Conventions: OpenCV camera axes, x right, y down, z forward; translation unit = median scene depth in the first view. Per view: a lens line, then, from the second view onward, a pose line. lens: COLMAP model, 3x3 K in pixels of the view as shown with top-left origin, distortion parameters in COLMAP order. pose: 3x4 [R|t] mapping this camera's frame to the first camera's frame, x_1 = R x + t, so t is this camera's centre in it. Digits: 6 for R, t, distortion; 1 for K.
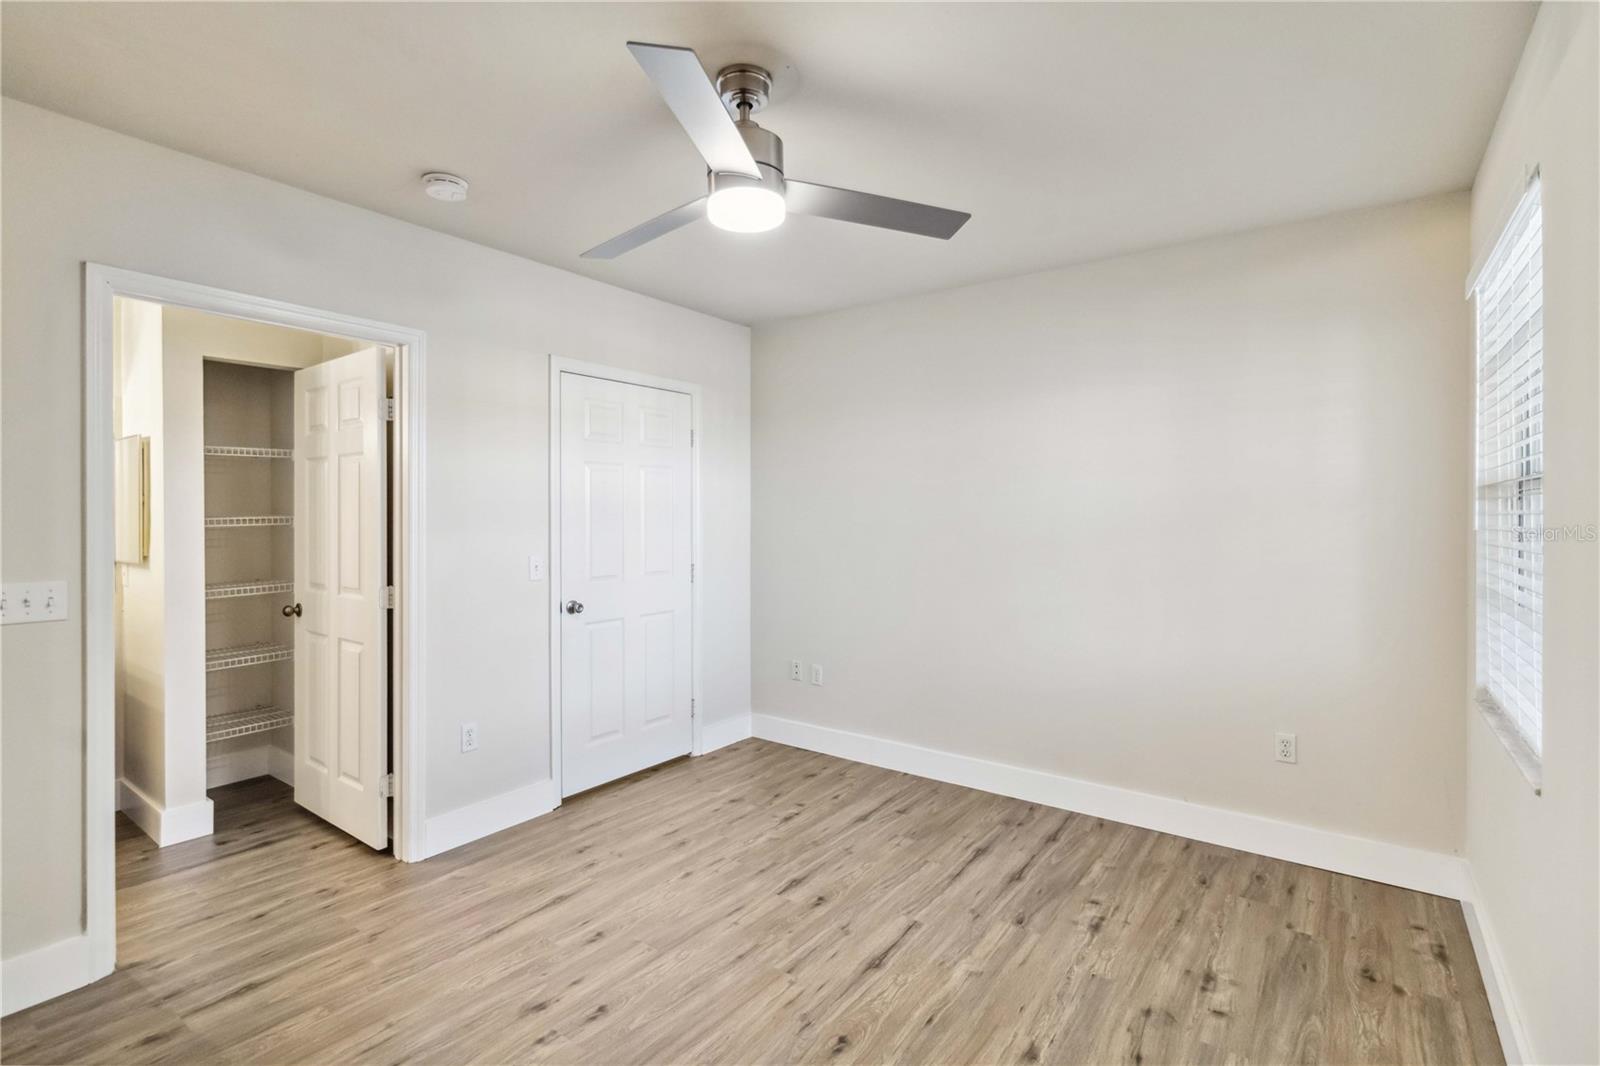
lens RADIAL K [[744.1, 0, 800.0], [0, 744.1, 533.0], [0, 0, 1]] dist [0.000821, 0.000431]
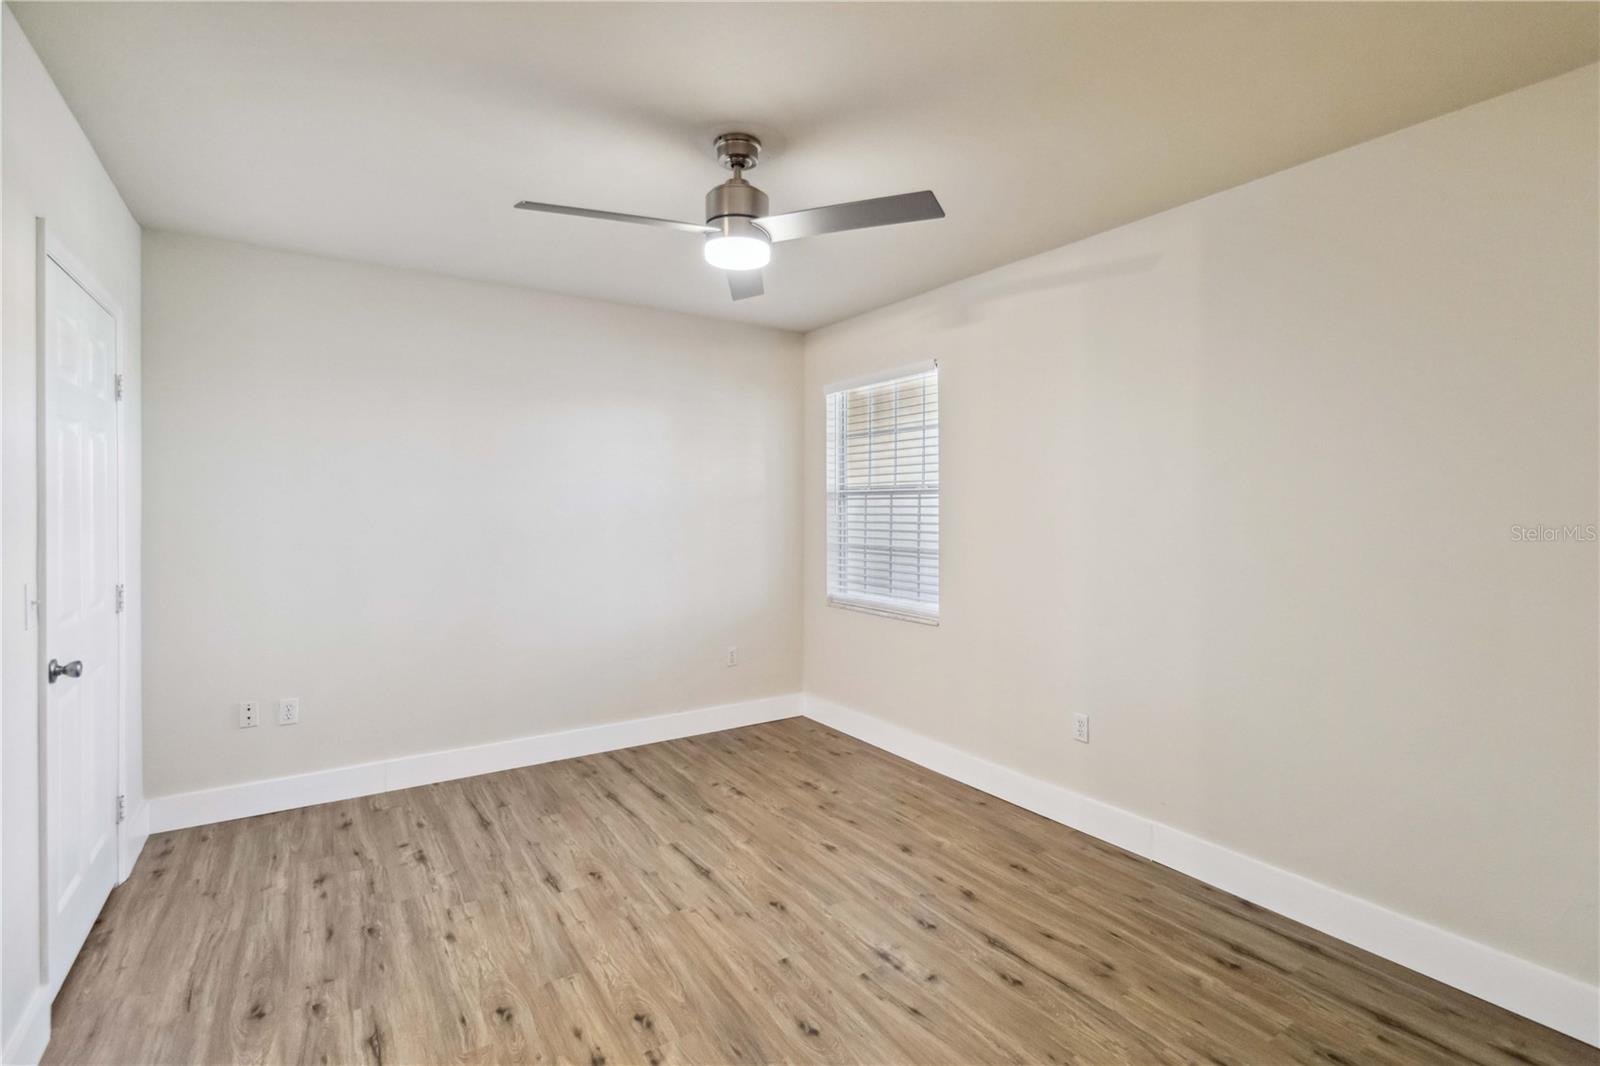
lens RADIAL K [[745.6, 0, 800.2], [0, 745.6, 509.2], [0, 0, 1]] dist [0.003475, 0.001046]
pose [[0.345434, -0.001836, 0.938441, -0.788285], [0.020673, 0.999770, -0.005653, -0.009659], [-0.938215, 0.021353, 0.345392, 0.322315]]
